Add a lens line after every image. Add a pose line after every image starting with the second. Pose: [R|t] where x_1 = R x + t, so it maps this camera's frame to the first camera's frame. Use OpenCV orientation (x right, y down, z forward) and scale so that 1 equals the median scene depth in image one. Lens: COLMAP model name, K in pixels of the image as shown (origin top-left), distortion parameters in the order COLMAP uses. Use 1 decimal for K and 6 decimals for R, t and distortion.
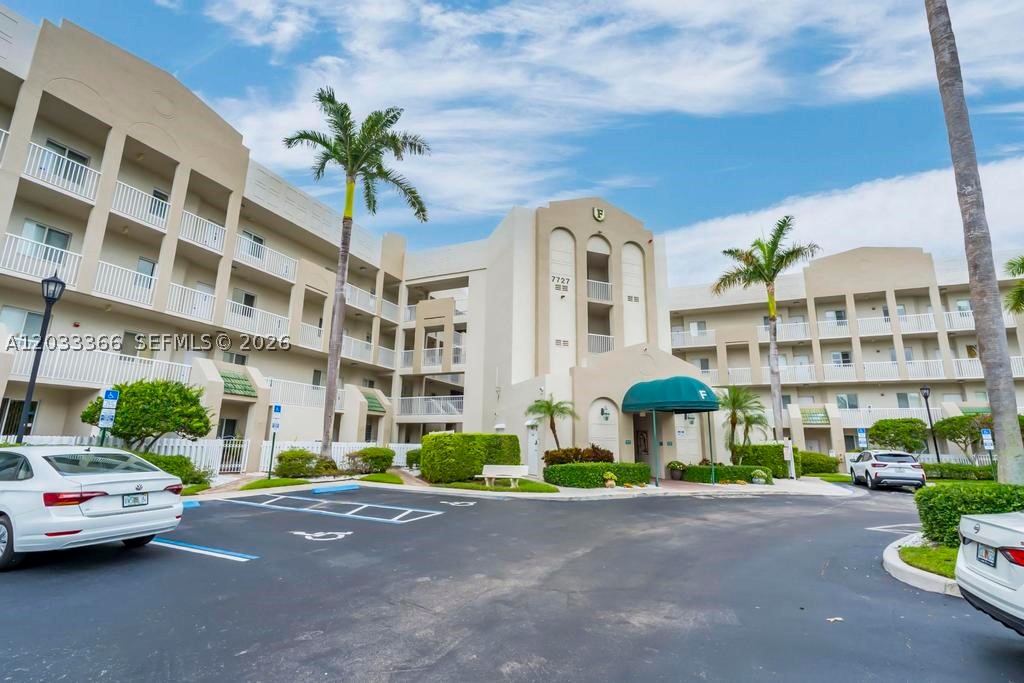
lens RADIAL K [[475.2, 0, 512.0], [0, 475.2, 341.5], [0, 0, 1]] dist [-0.018417, 0.000443]
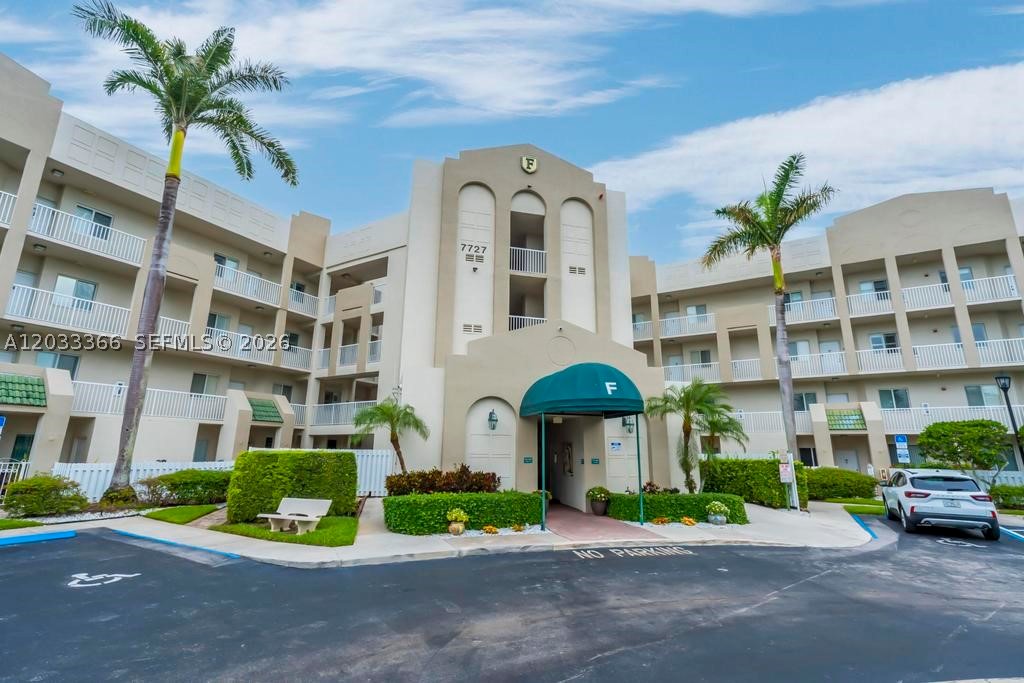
lens RADIAL K [[476.5, 0, 512.0], [0, 476.5, 341.5], [0, 0, 1]] dist [-0.006590, 0.000593]
pose [[0.994486, -0.033684, -0.099316, 0.221142], [0.031993, 0.999316, -0.018571, 0.036370], [0.099873, 0.015291, 0.994883, 0.218027]]
